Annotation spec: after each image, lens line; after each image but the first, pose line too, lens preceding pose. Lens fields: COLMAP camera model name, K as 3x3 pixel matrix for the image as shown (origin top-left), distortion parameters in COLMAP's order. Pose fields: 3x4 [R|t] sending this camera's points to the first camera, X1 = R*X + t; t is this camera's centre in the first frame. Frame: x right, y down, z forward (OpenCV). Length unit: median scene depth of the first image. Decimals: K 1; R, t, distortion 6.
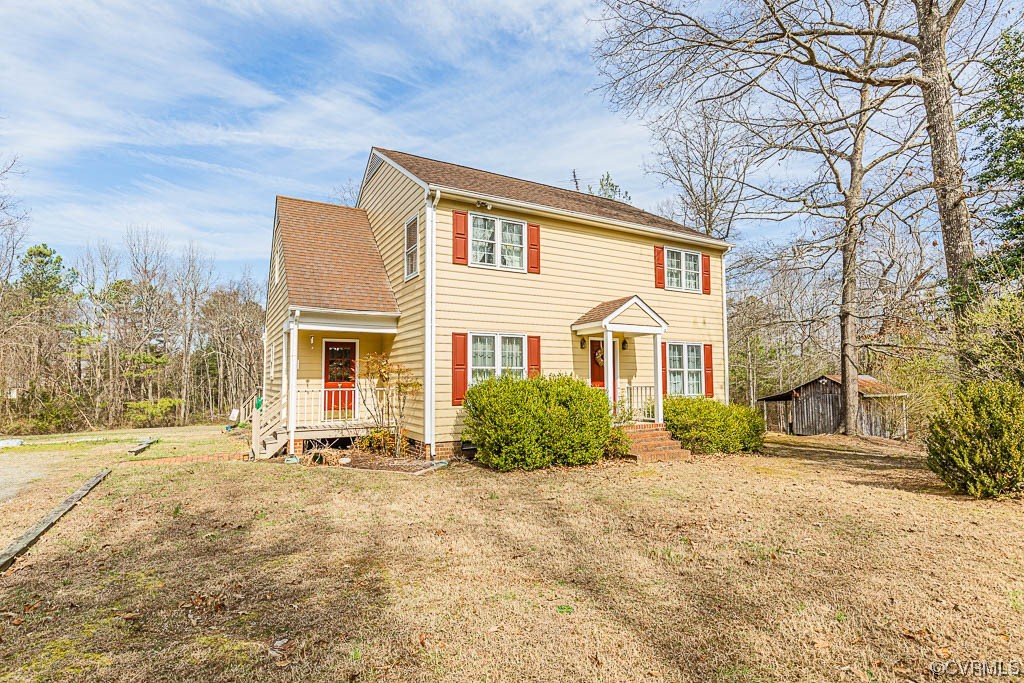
lens RADIAL K [[510.1, 0, 511.1], [0, 510.1, 344.8], [0, 0, 1]] dist [-0.001889, -0.000354]
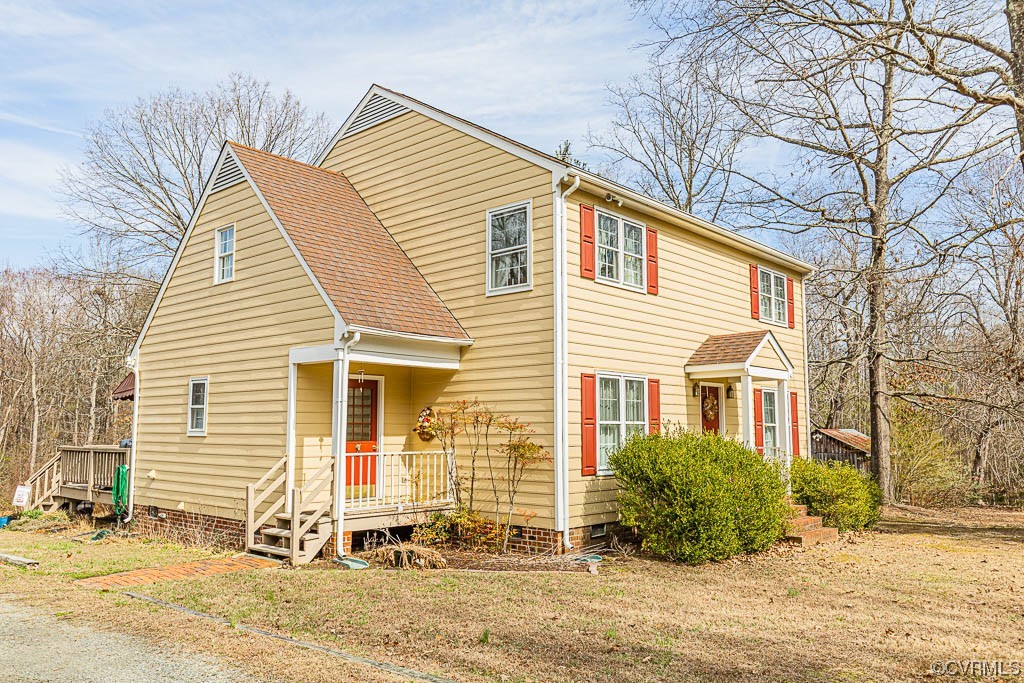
lens RADIAL K [[781.9, 0, 512.9], [0, 781.9, 342.7], [0, 0, 1]] dist [0.001205, 0.003172]
pose [[0.948600, 0.039467, 0.314008, -0.499571], [-0.026053, 0.998564, -0.046806, -0.011851], [-0.315404, 0.036219, 0.948266, -0.011488]]
